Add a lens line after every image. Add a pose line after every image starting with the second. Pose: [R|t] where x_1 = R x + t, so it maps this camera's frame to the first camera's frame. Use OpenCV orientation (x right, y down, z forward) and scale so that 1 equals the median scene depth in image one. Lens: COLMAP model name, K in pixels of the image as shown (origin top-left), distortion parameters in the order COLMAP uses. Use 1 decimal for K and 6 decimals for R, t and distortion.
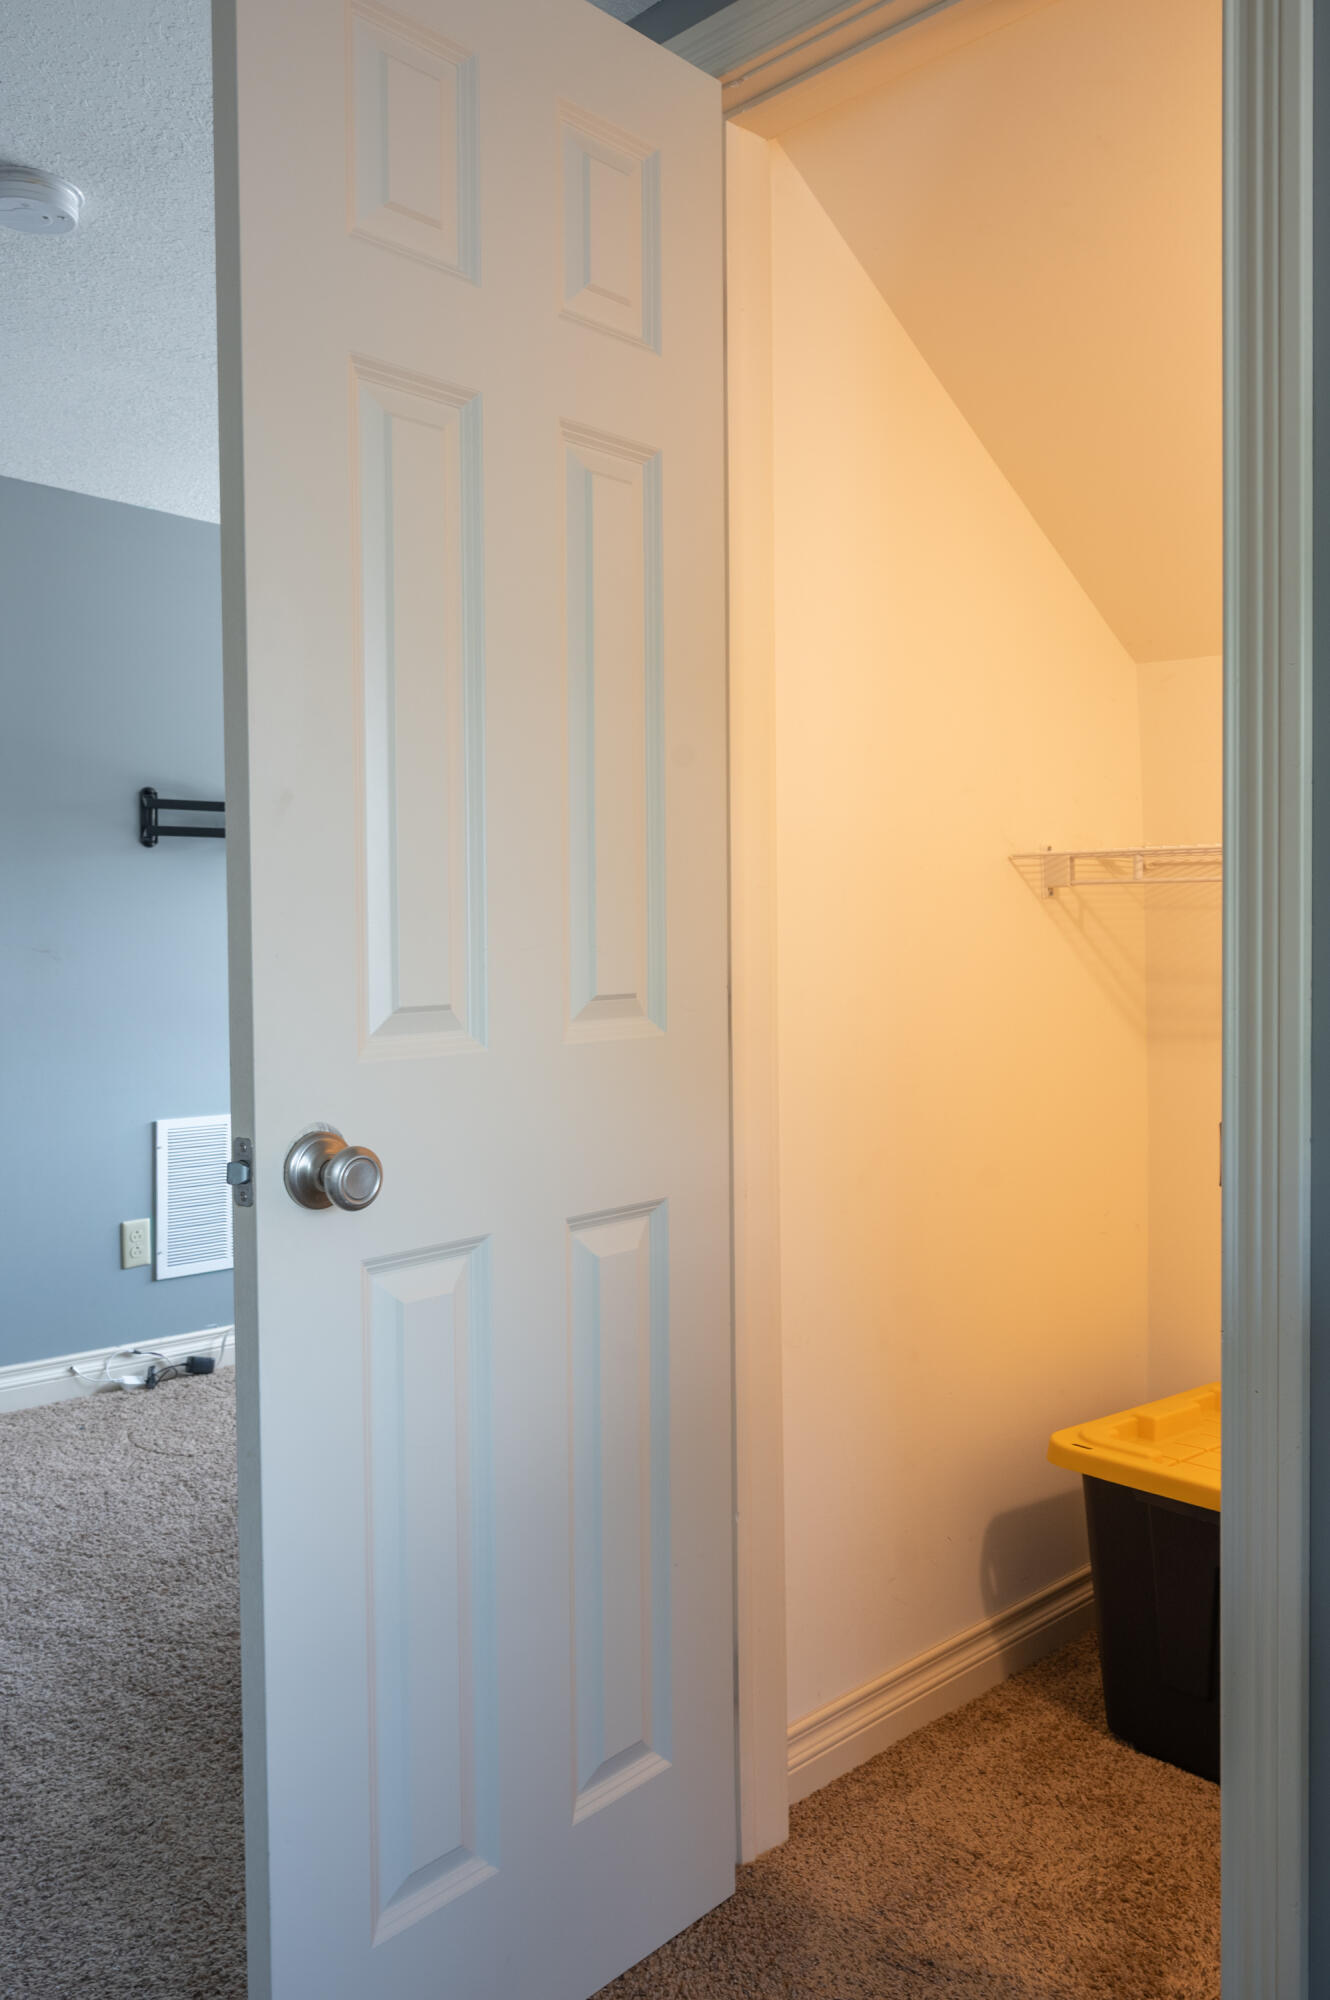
lens RADIAL K [[1527.7, 0, 660.5], [0, 1527.7, 962.8], [0, 0, 1]] dist [-0.006089, -0.000023]
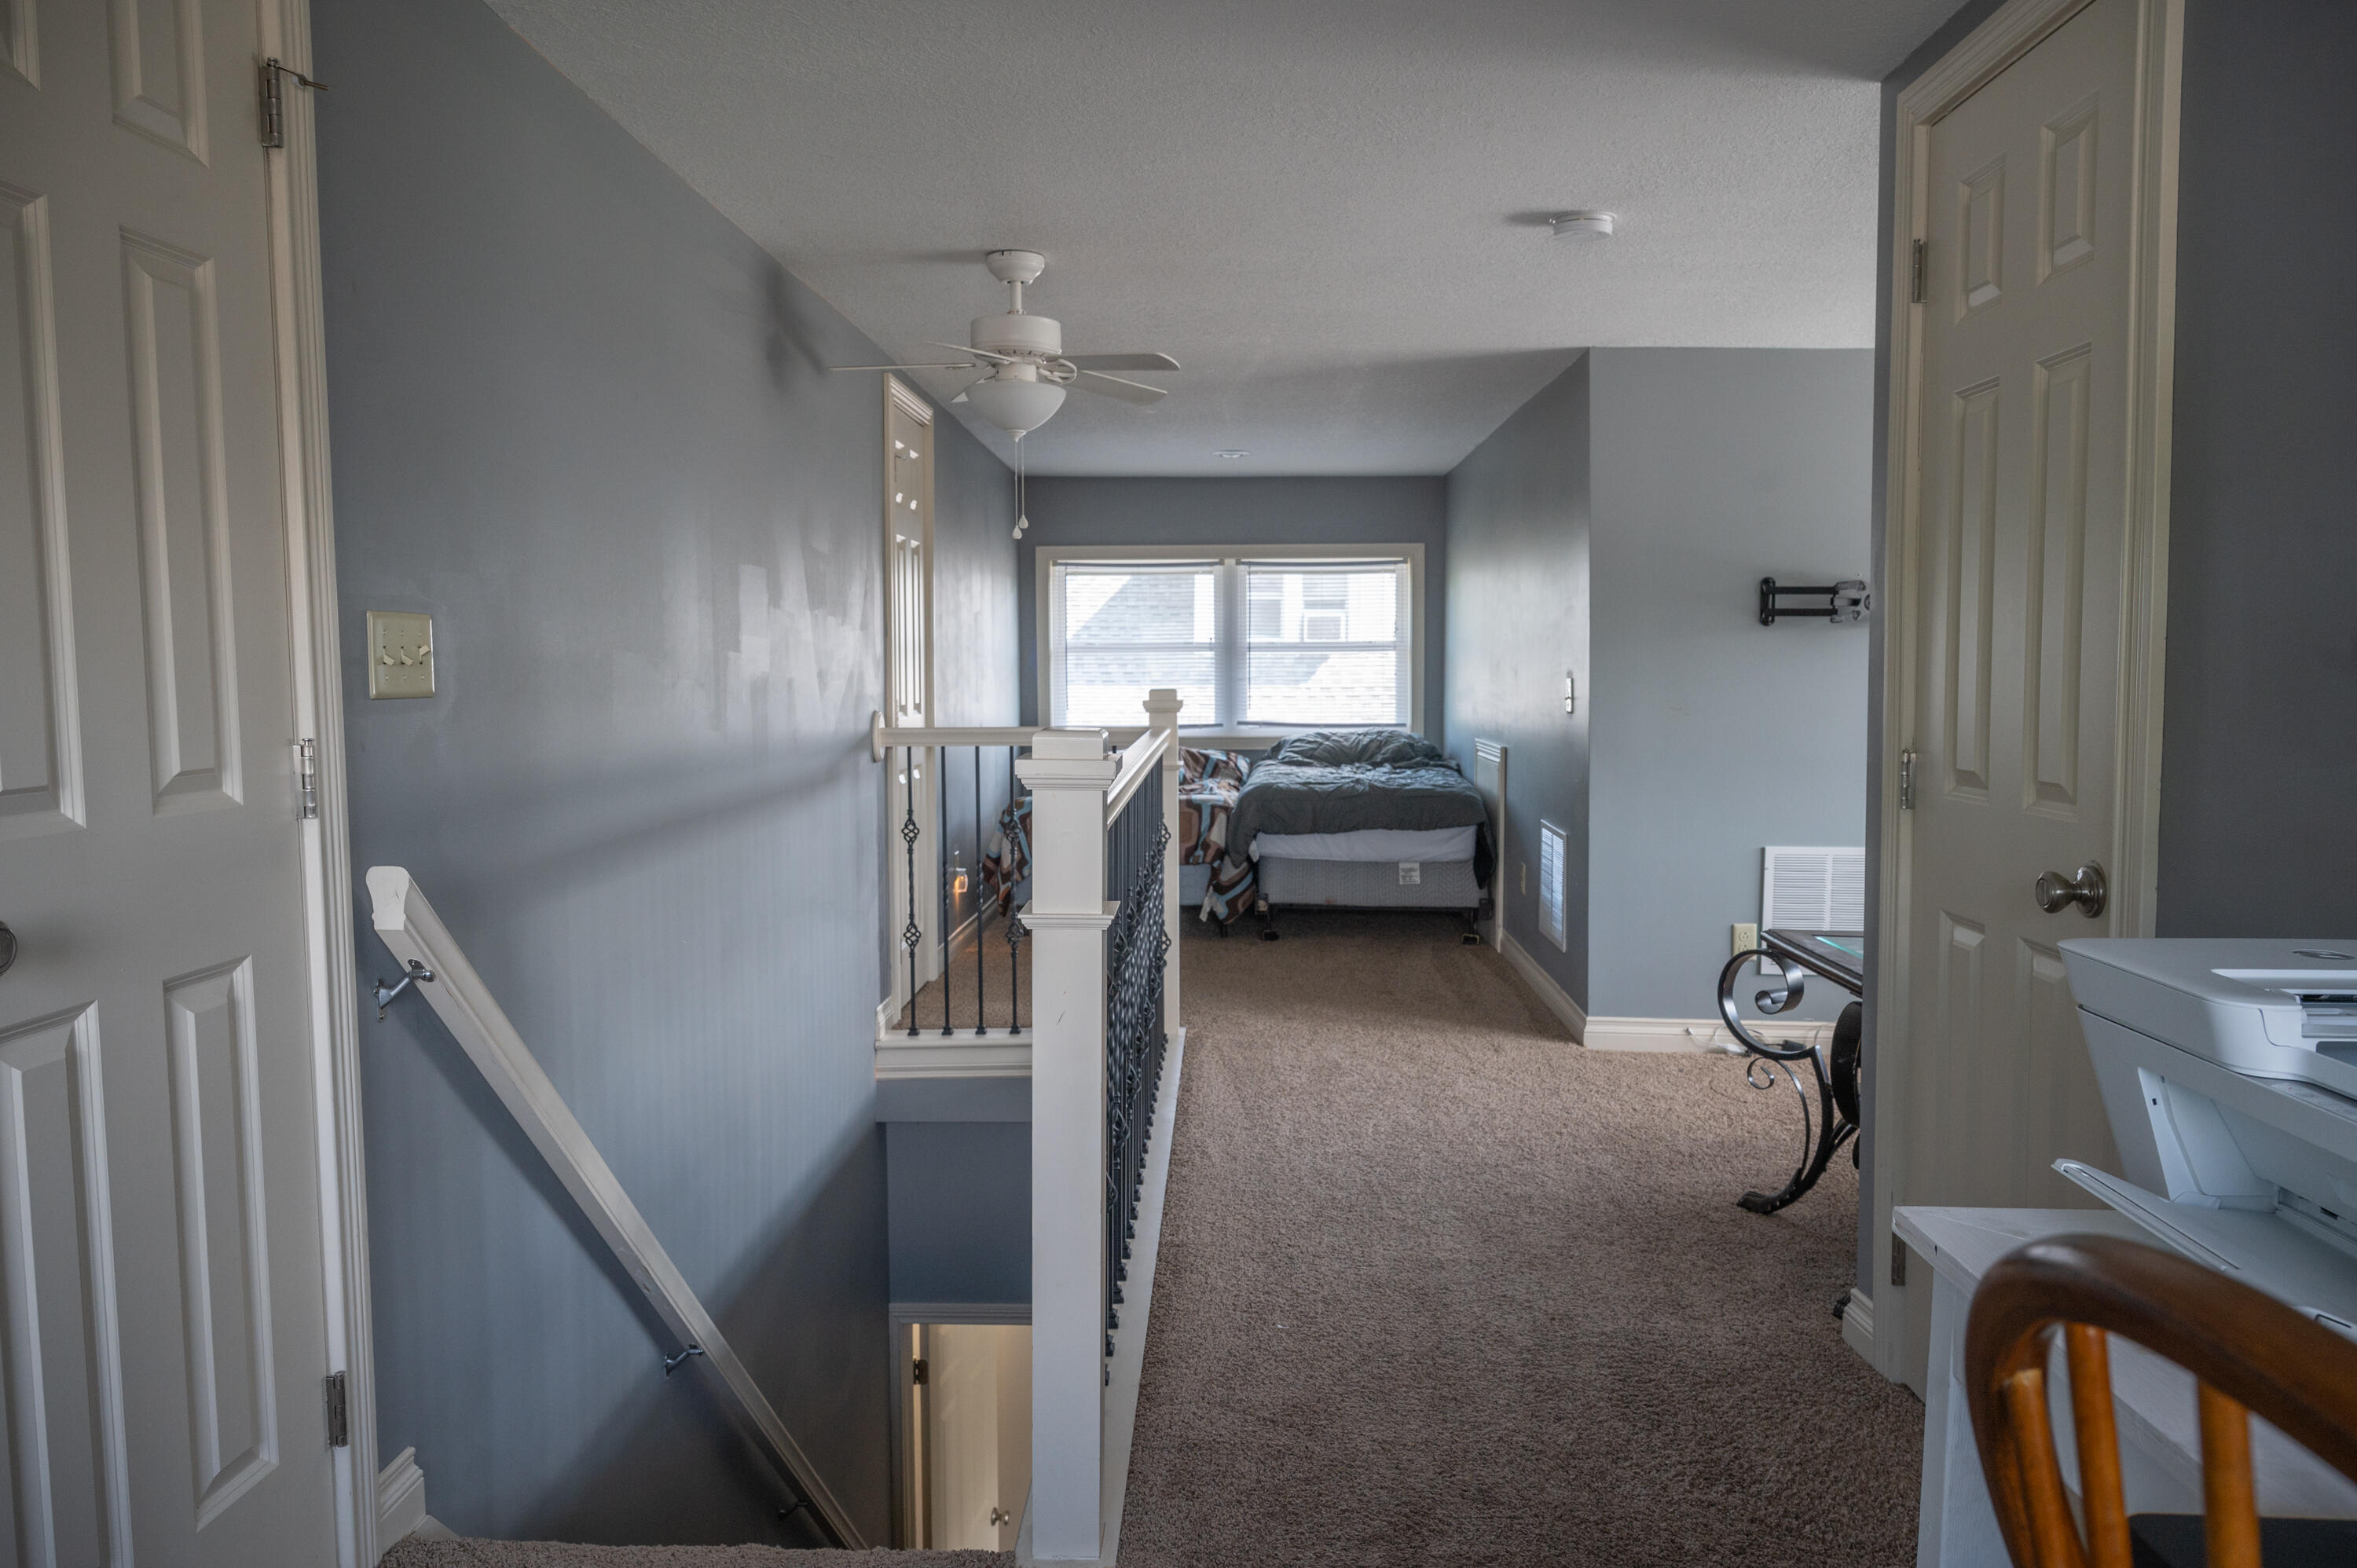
lens RADIAL K [[1600.7, 0, 1178.5], [0, 1600.7, 784.0], [0, 0, 1]] dist [-0.004582, 0.000099]
pose [[0.675821, 0.055248, -0.734992, 0.313326], [-0.014027, 0.997970, 0.062118, -0.022658], [0.736932, -0.031671, 0.675224, -0.237841]]
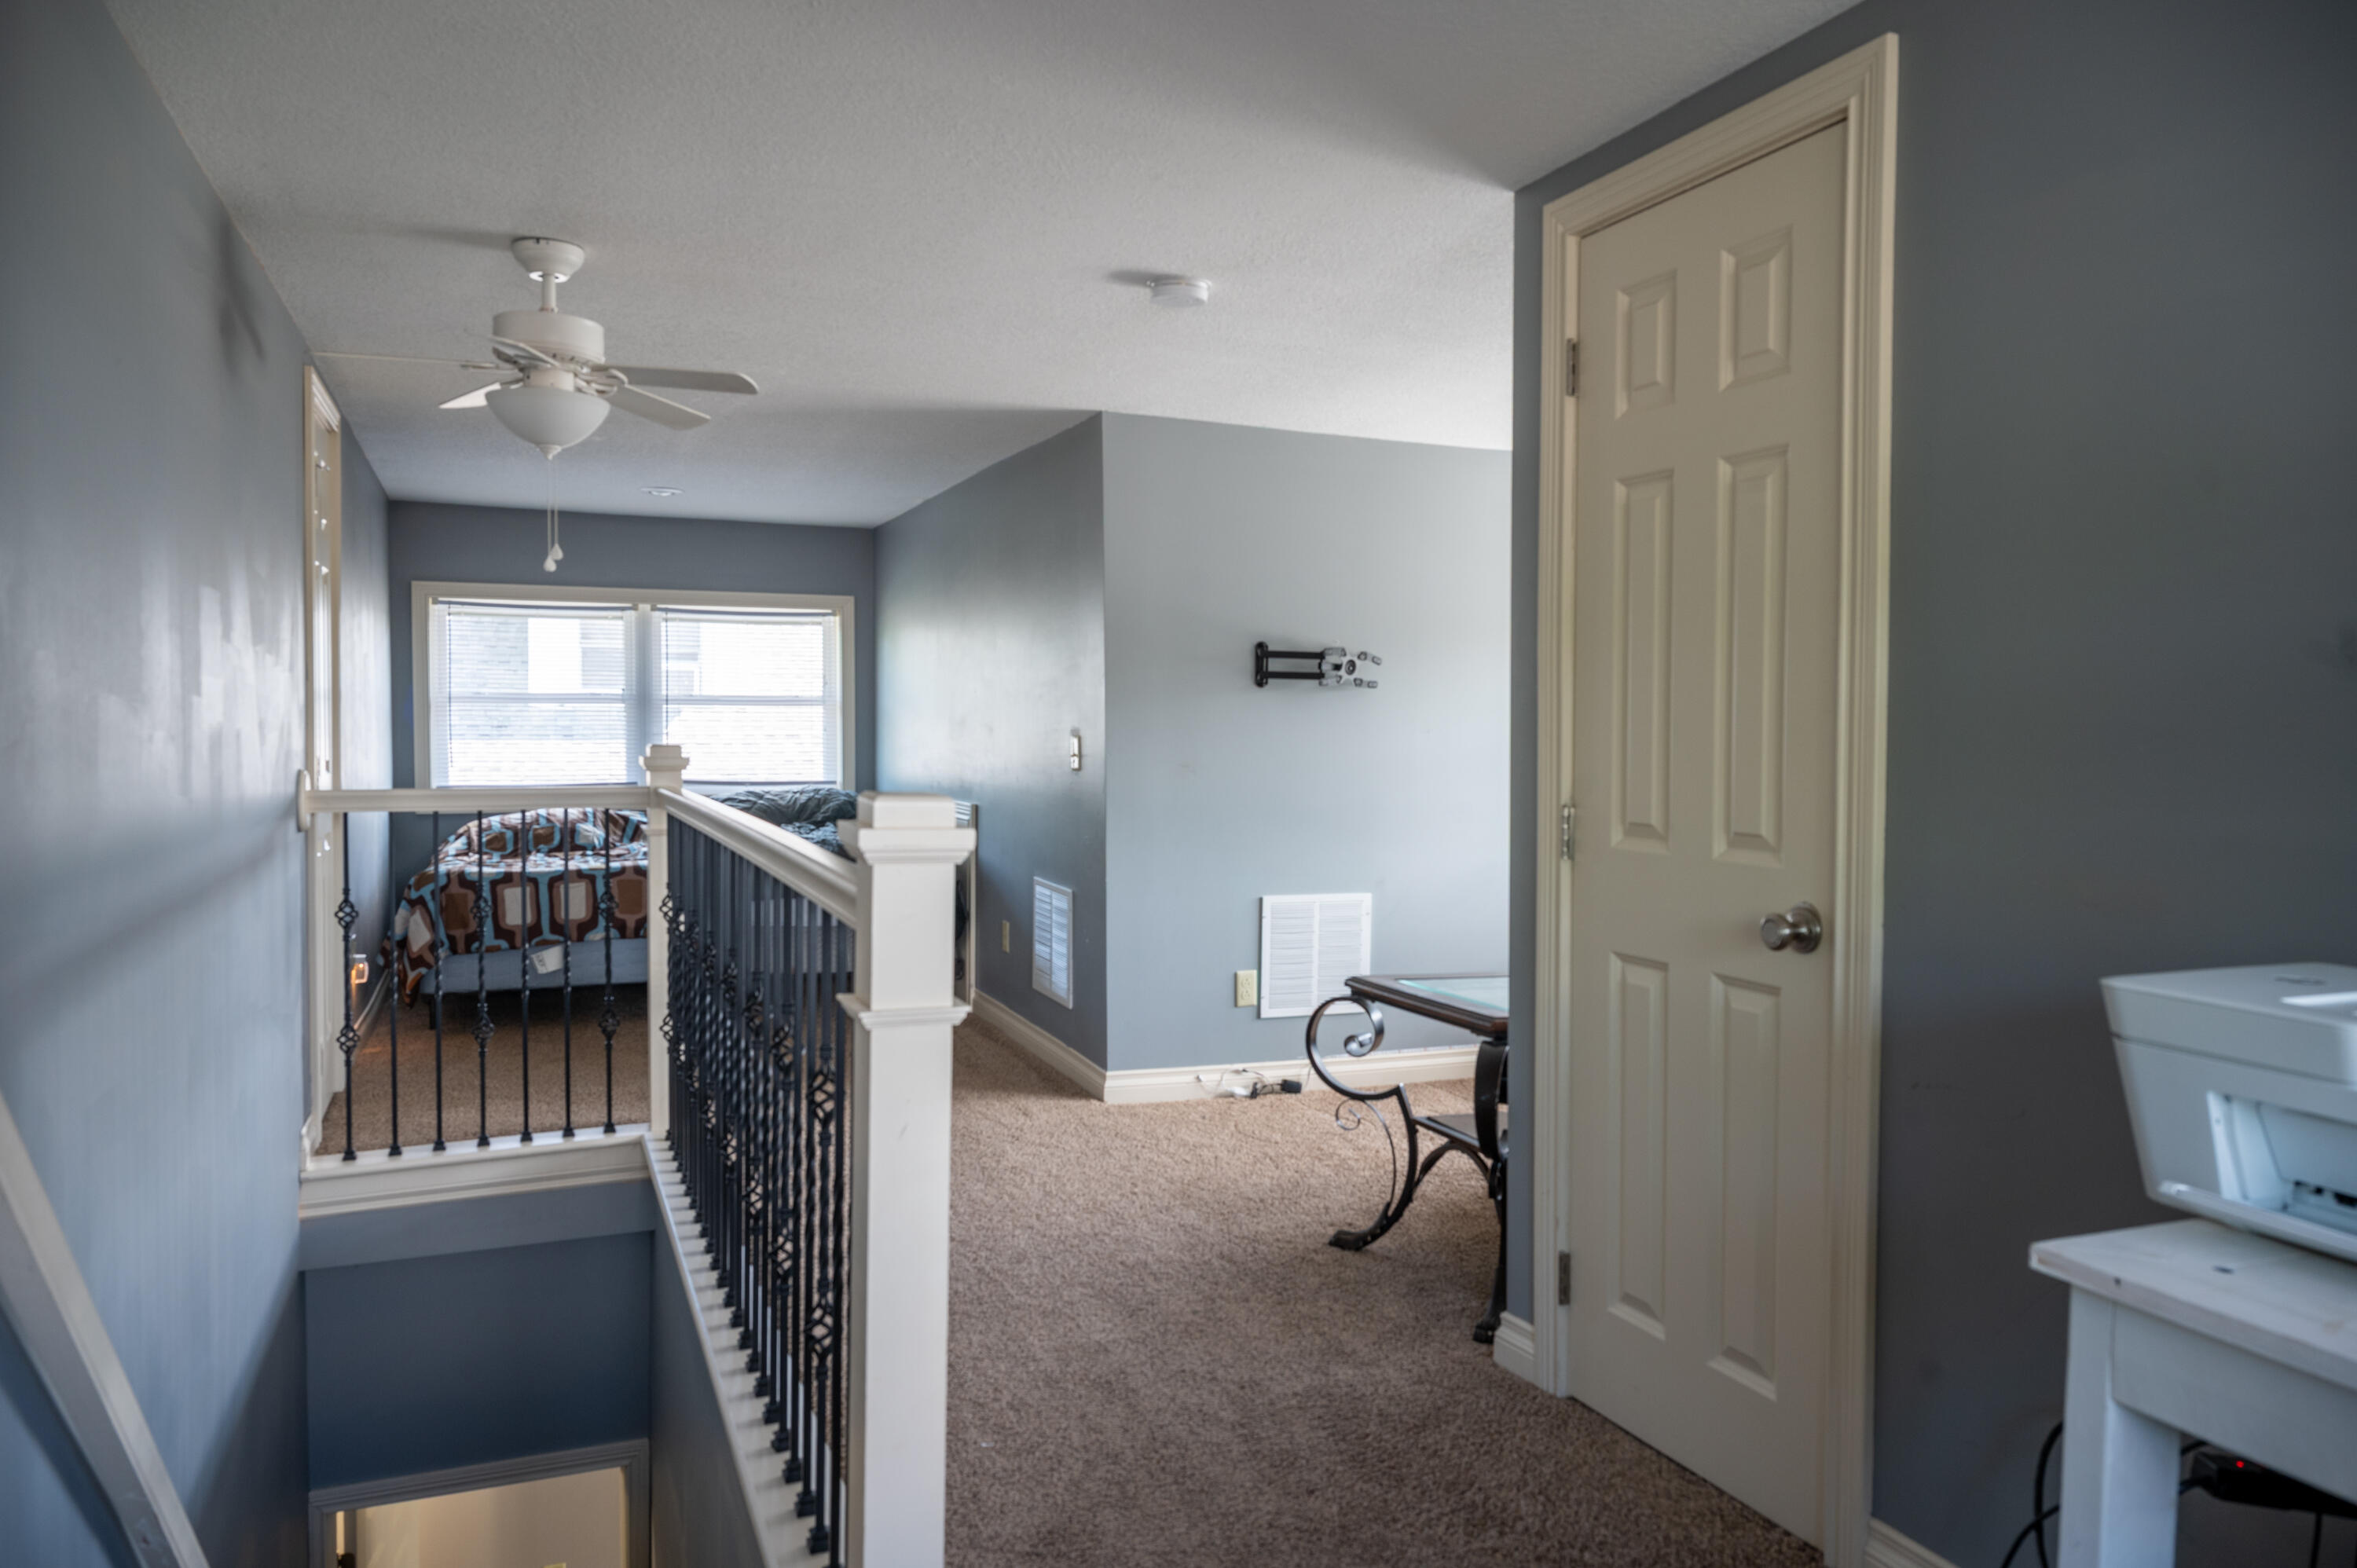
lens RADIAL K [[1592.8, 0, 1172.7], [0, 1592.8, 786.1], [0, 0, 1]] dist [-0.001635, 0.002323]
pose [[0.920193, 0.025087, -0.390660, 0.135175], [-0.018012, 0.999601, 0.021765, -0.020442], [0.391050, -0.012991, 0.920278, -0.297593]]
